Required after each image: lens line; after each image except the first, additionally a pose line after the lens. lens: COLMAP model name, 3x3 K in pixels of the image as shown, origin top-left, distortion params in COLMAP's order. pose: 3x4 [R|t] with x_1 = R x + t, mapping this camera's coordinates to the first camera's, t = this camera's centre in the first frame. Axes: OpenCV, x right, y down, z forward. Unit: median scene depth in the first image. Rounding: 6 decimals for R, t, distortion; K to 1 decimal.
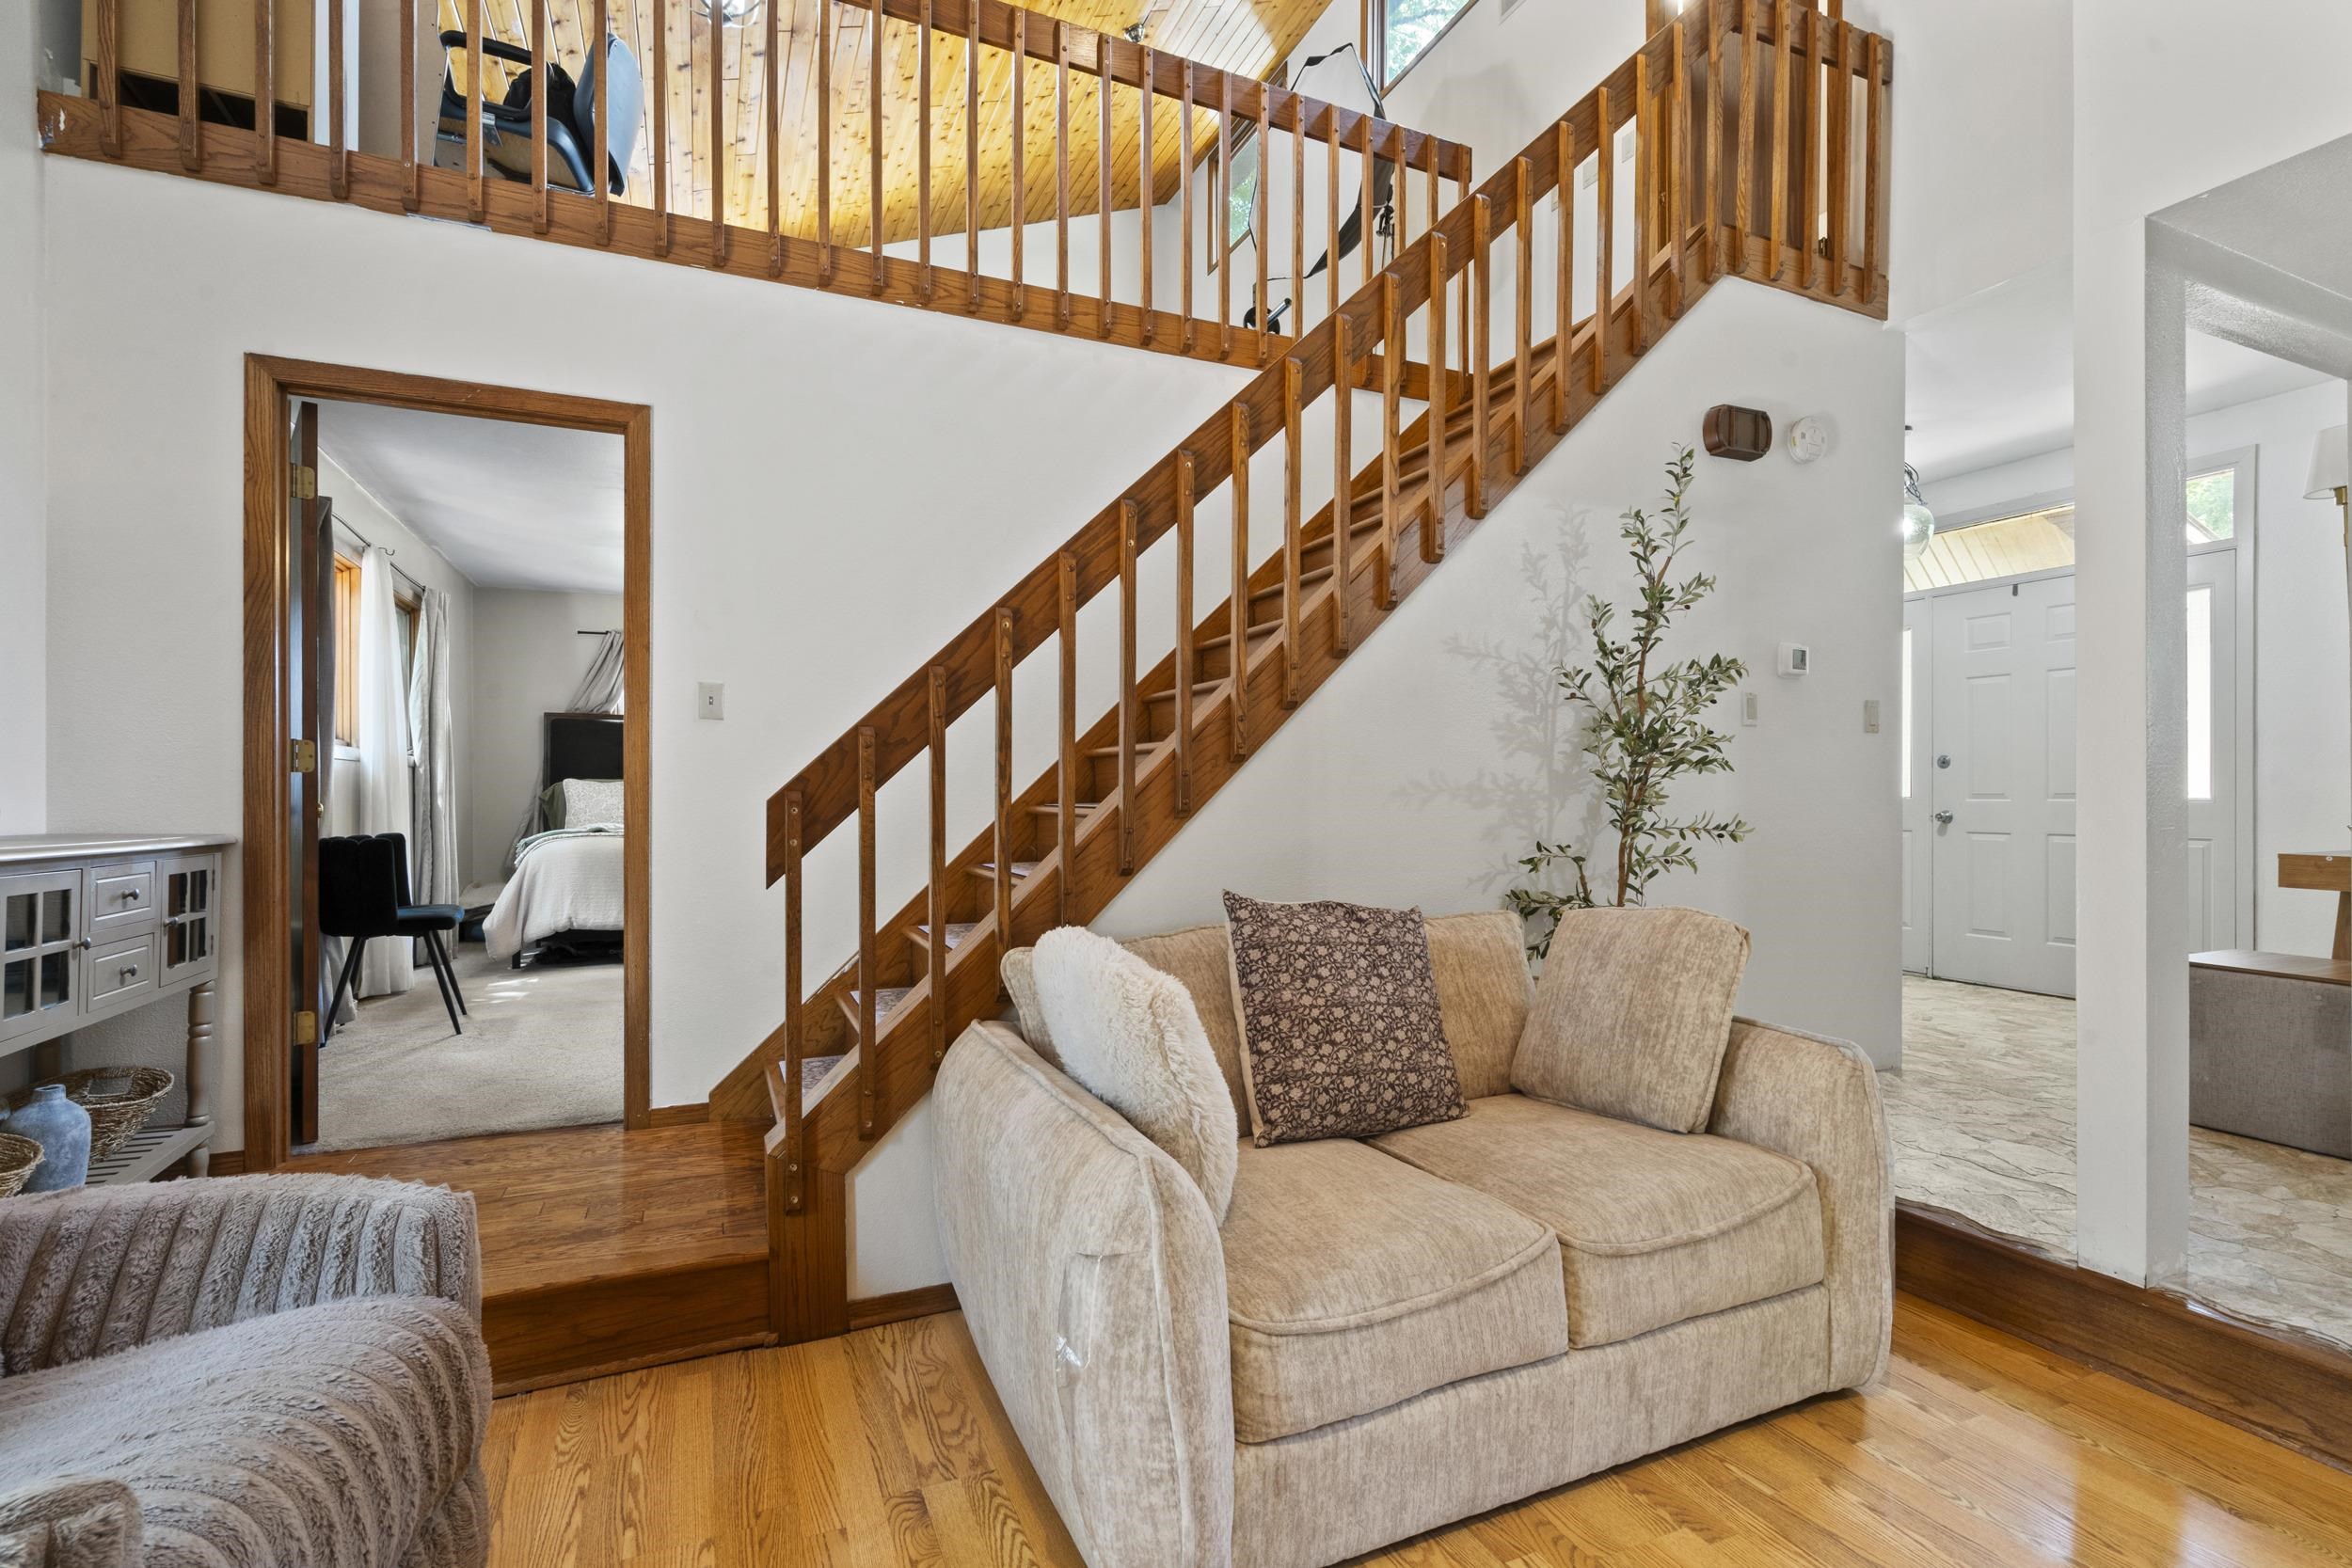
lens RADIAL K [[1084.4, 0, 1206.6], [0, 1084.4, 797.0], [0, 0, 1]] dist [-0.007699, -0.000546]
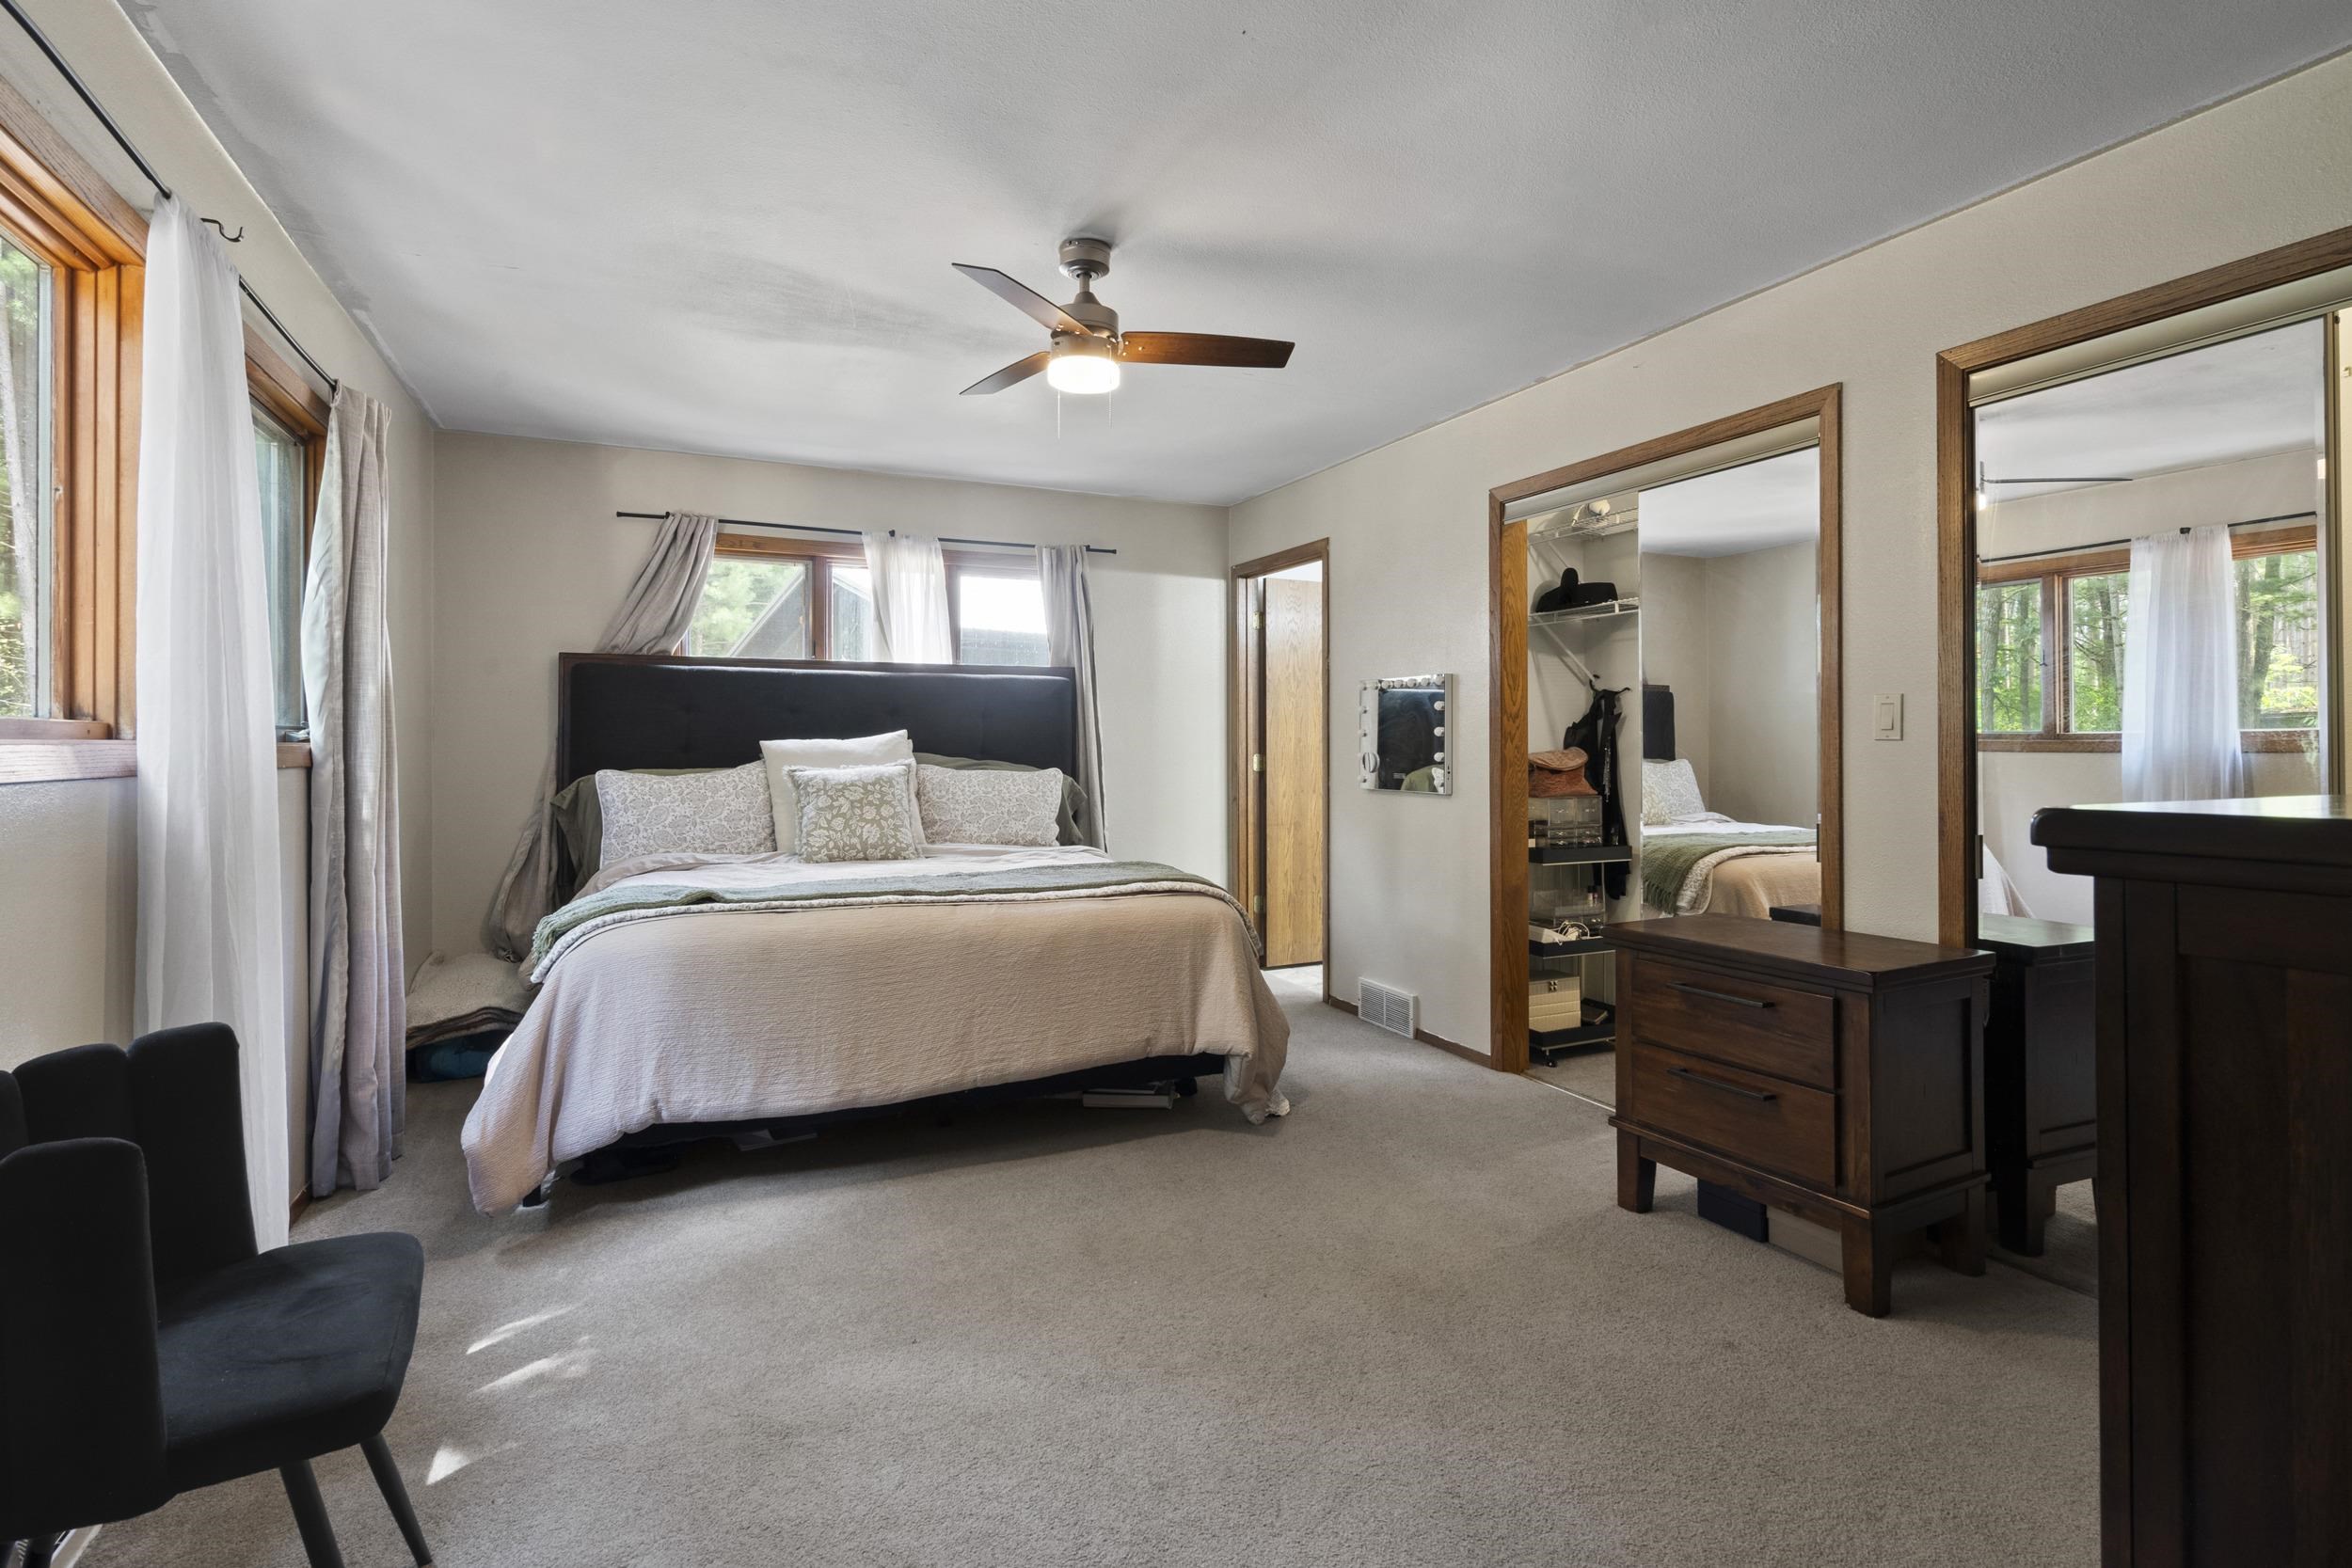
lens RADIAL K [[1111.0, 0, 1204.1], [0, 1111.0, 742.1], [0, 0, 1]] dist [-0.003597, 0.000090]
pose [[0.999855, 0.000589, 0.017037, -0.343458], [-0.000514, 0.999990, -0.004406, -0.034469], [-0.017040, 0.004396, 0.999845, 0.497018]]
